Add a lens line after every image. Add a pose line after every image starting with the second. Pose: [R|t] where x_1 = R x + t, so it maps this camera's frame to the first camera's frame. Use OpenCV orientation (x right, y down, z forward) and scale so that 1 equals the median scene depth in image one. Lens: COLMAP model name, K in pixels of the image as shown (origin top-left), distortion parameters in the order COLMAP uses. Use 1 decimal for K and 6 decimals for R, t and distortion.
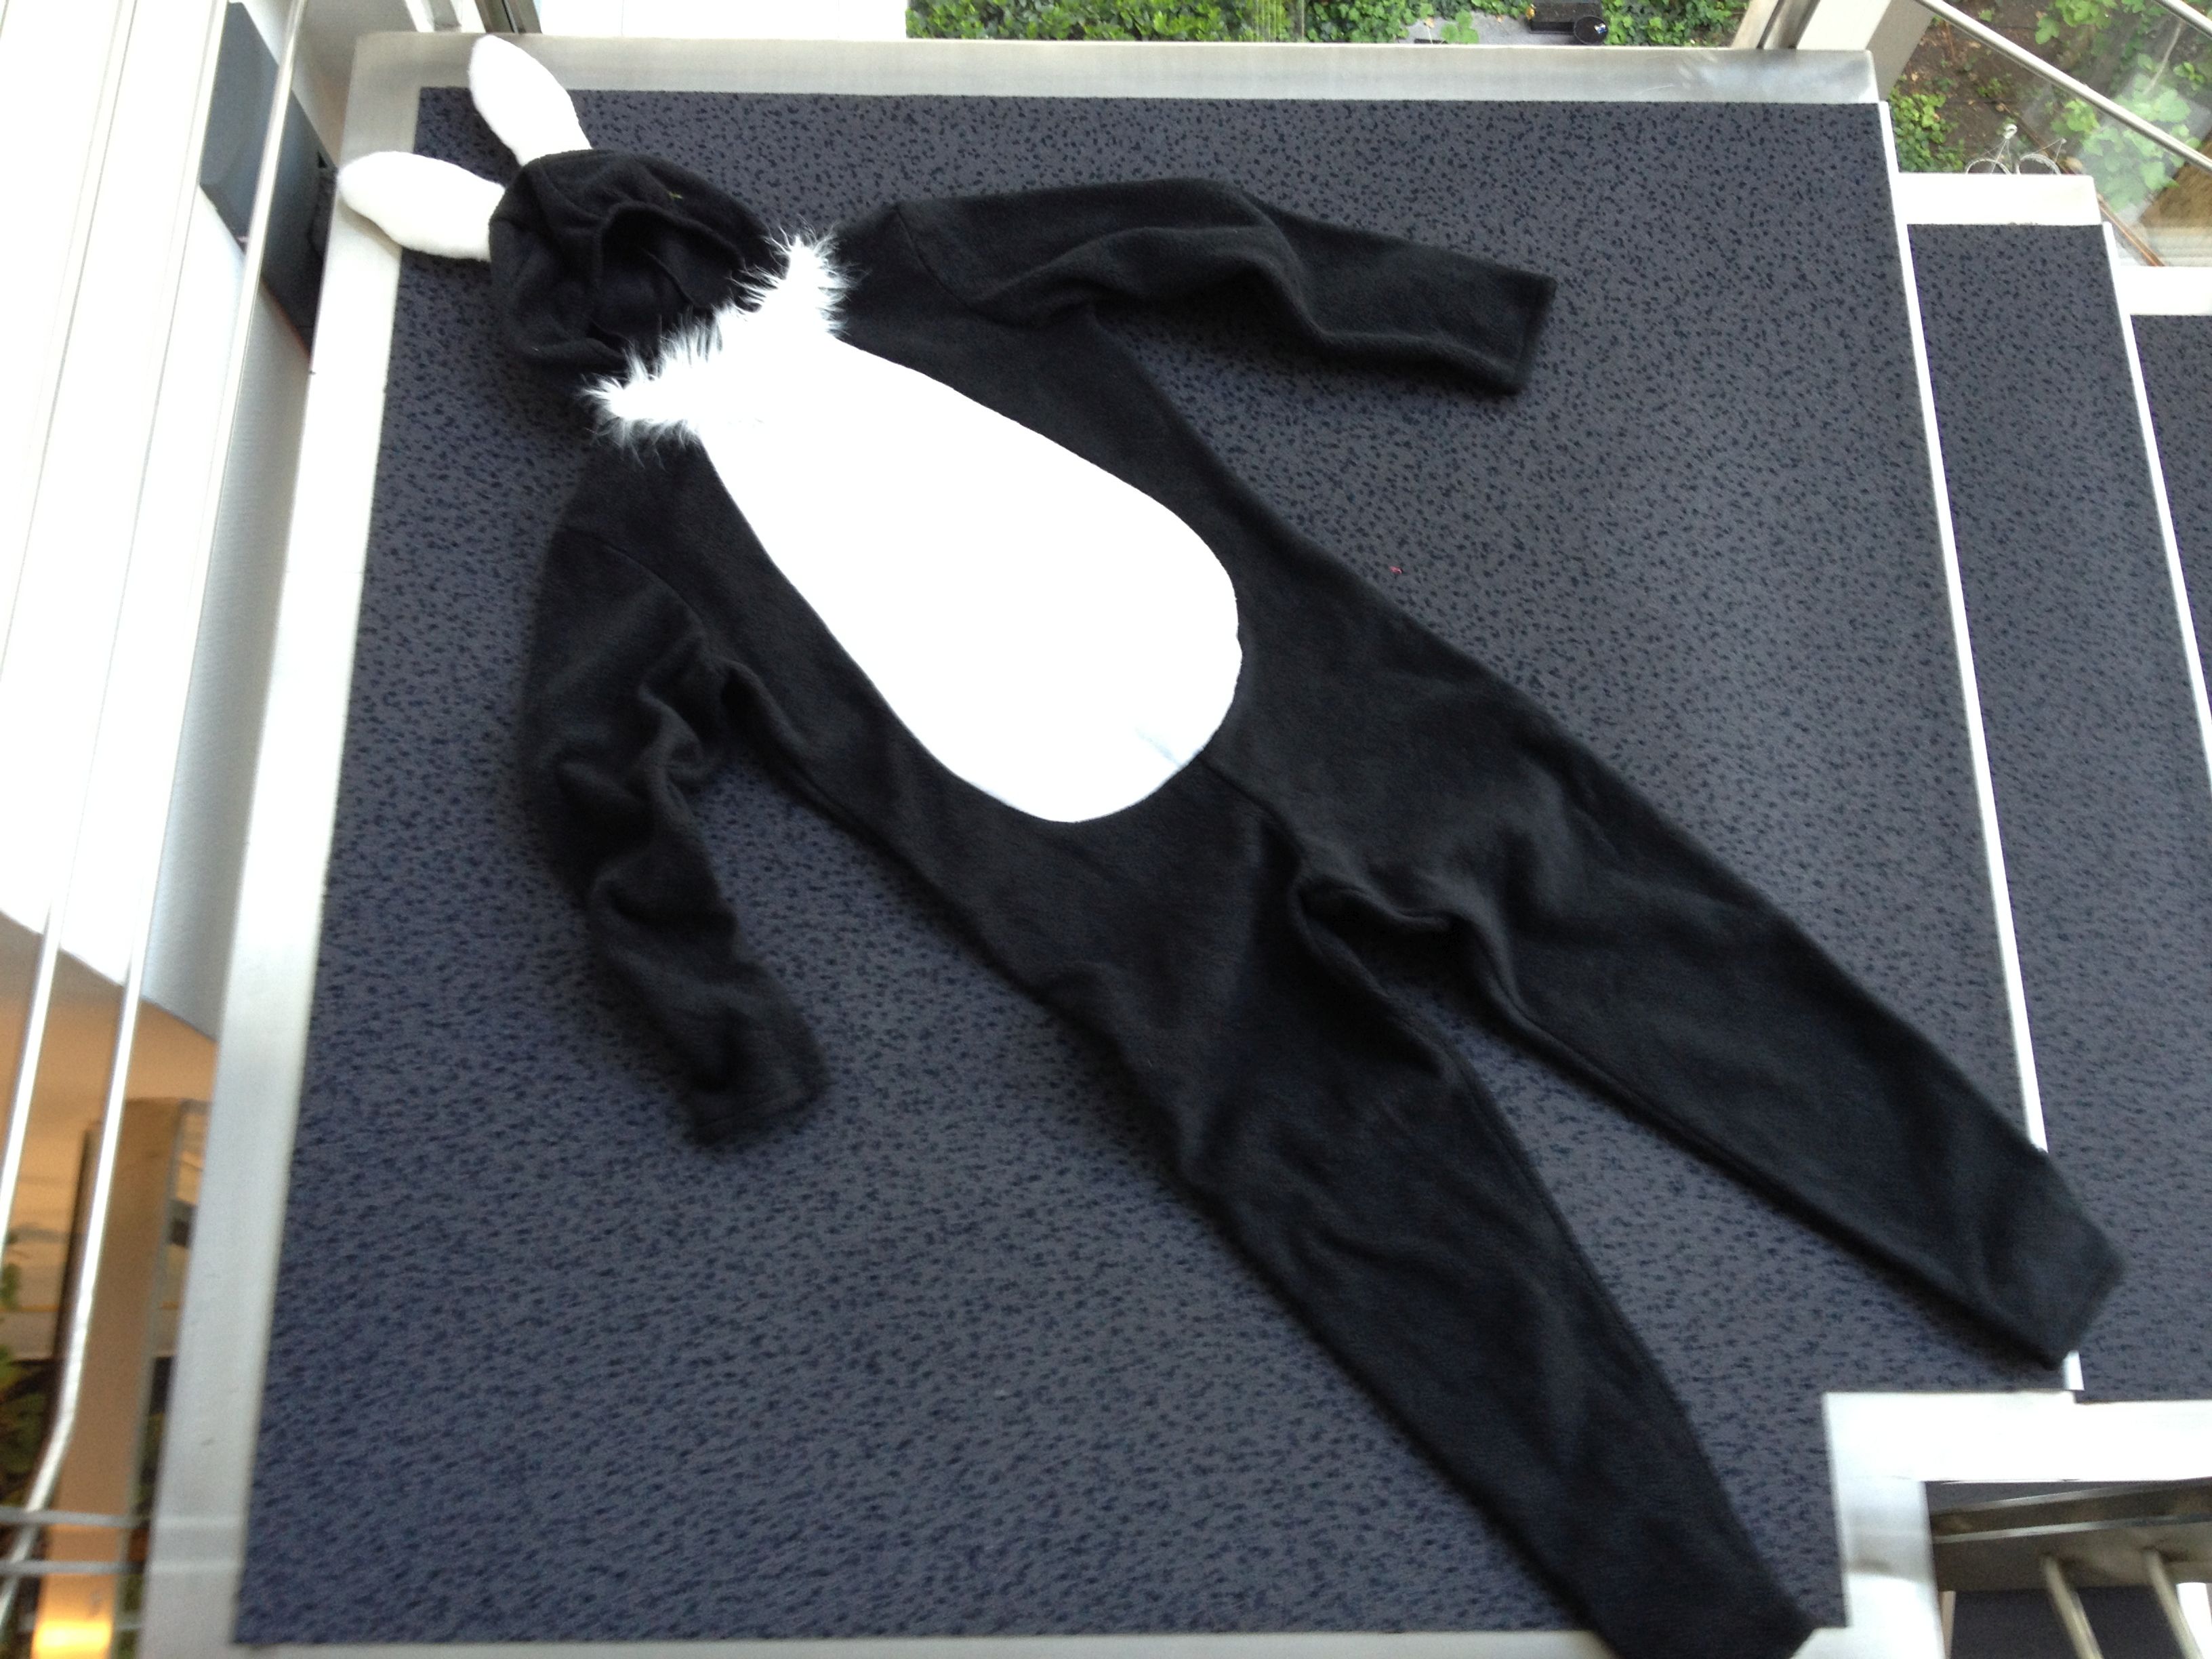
lens RADIAL K [[2051.6, 0, 1117.5], [0, 2051.6, 828.8], [0, 0, 1]] dist [0.092676, -0.200941]
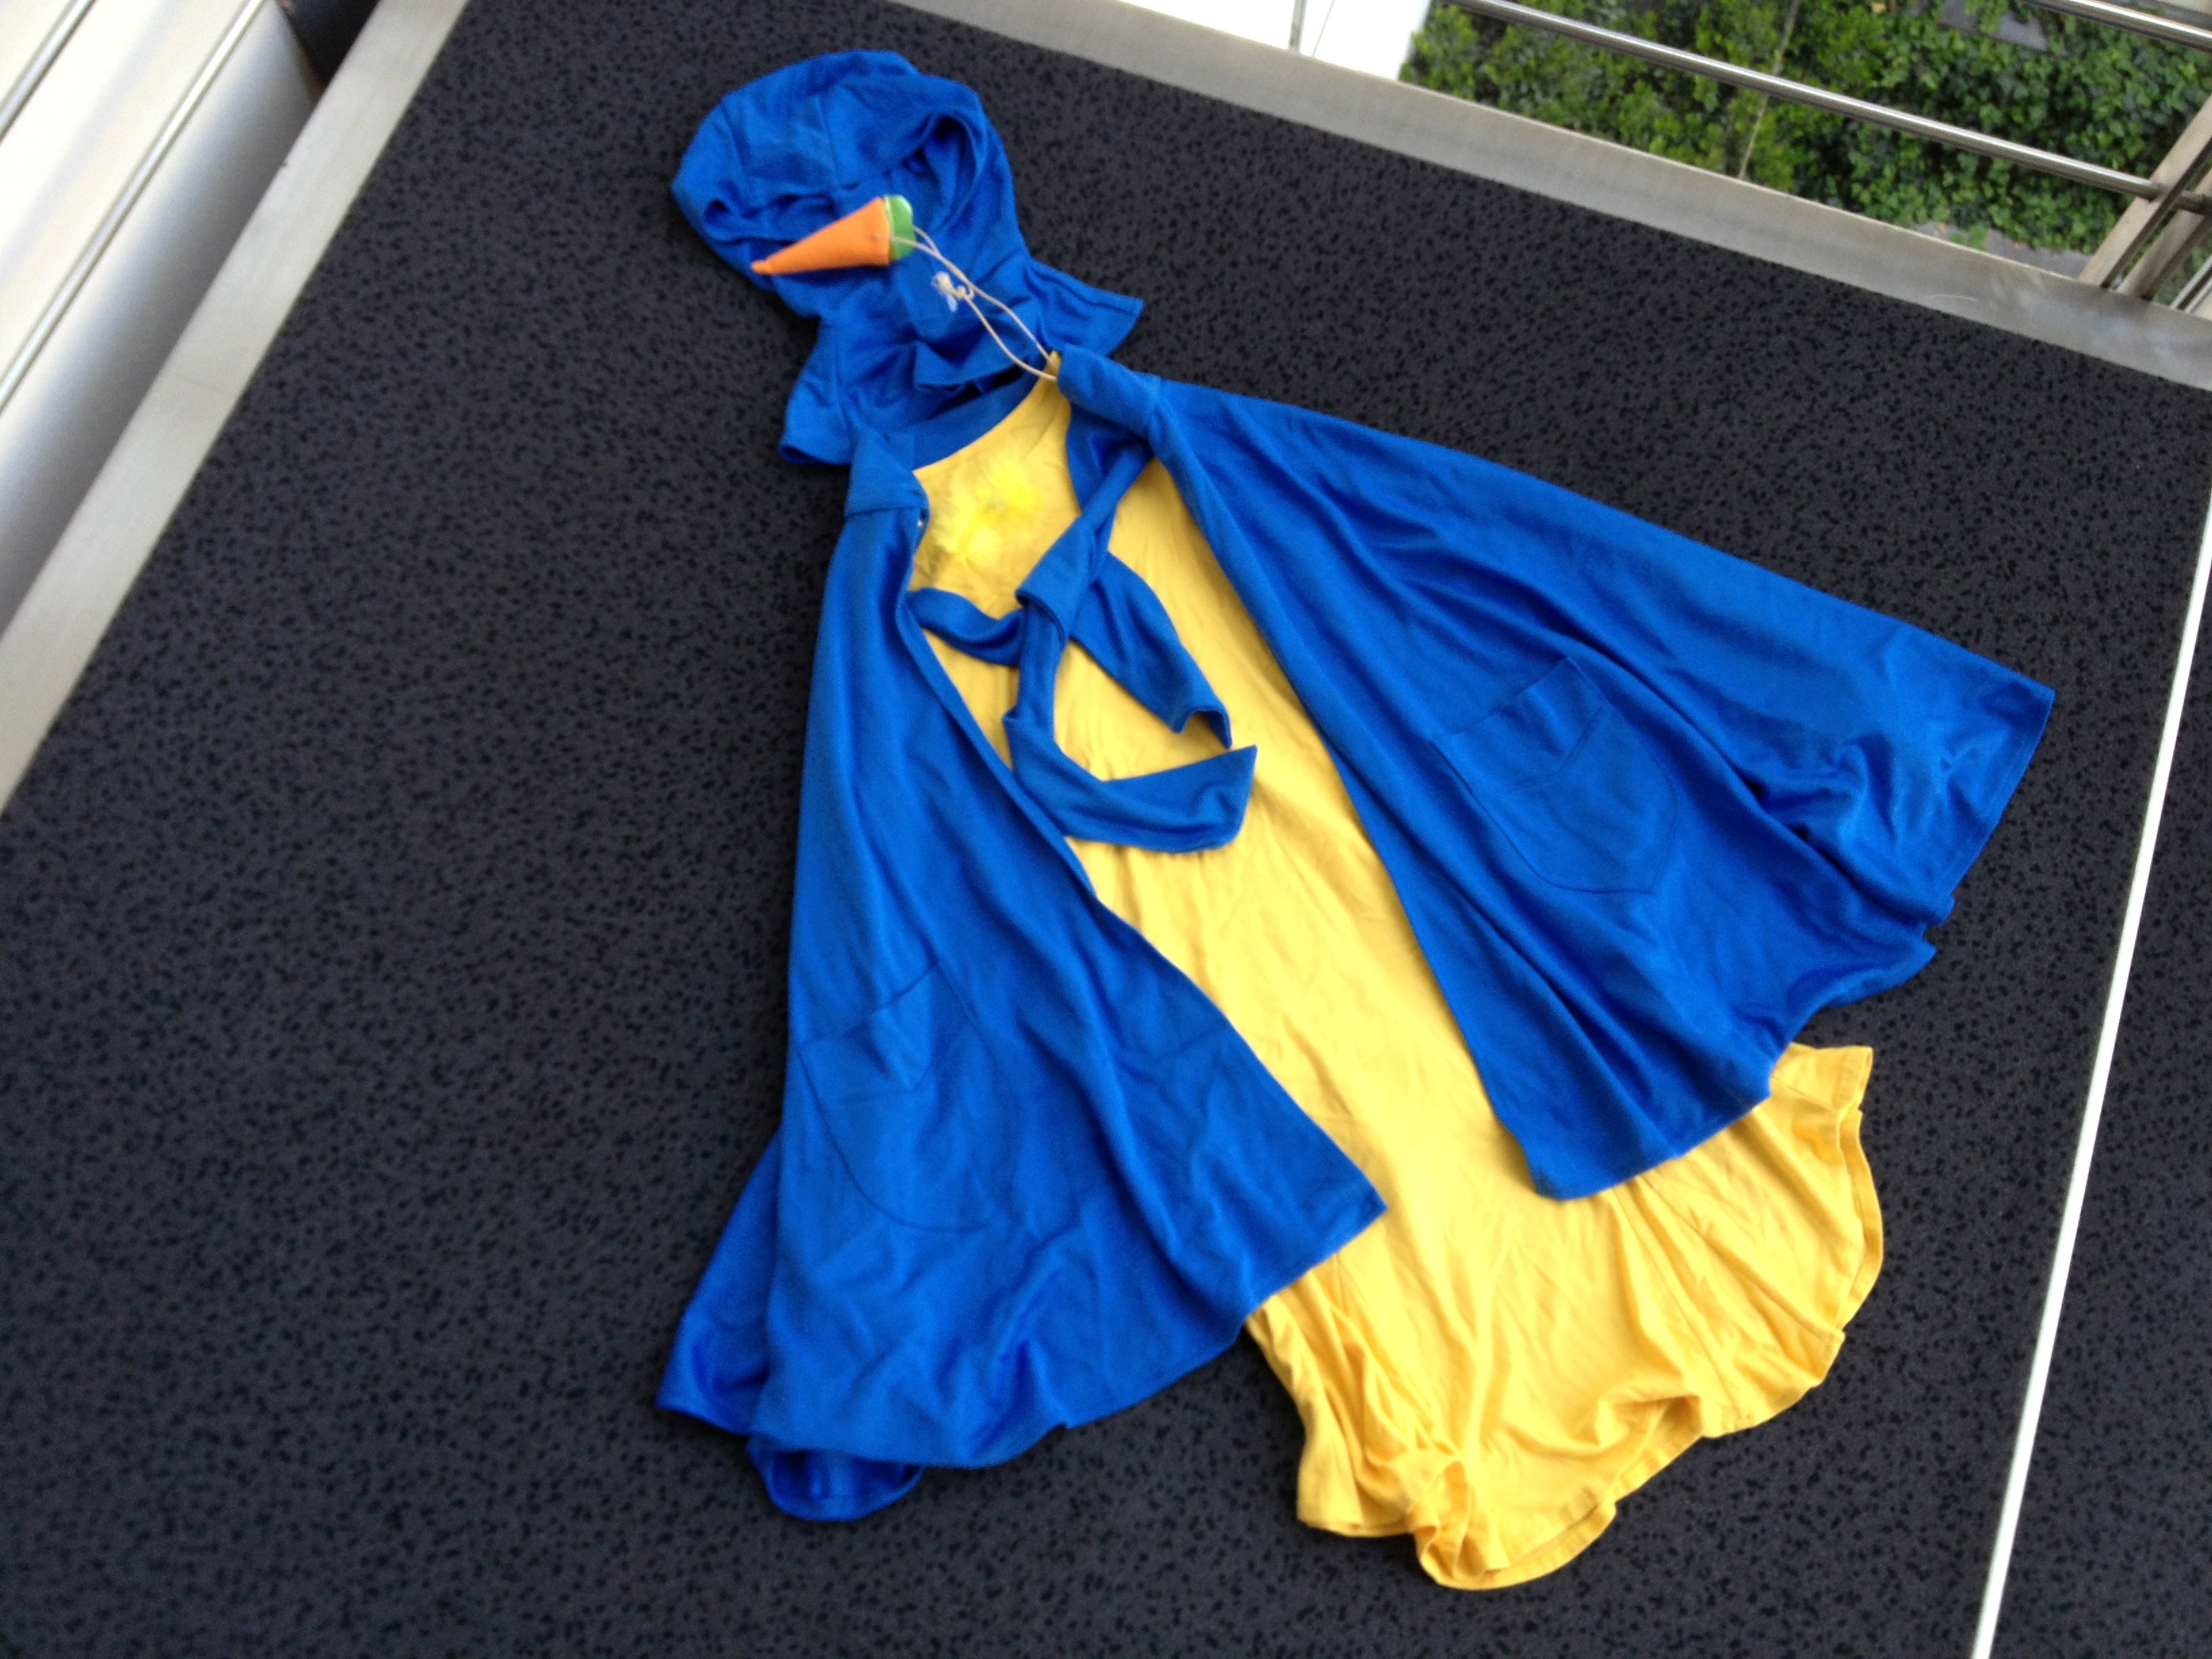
lens RADIAL K [[2051.6, 0, 1117.5], [0, 2051.6, 828.8], [0, 0, 1]] dist [0.092676, -0.200941]
pose [[0.938369, 0.317702, -0.136121, 0.150470], [-0.320455, 0.947262, 0.001782, -0.073691], [0.129508, 0.041948, 0.990691, 0.210295]]
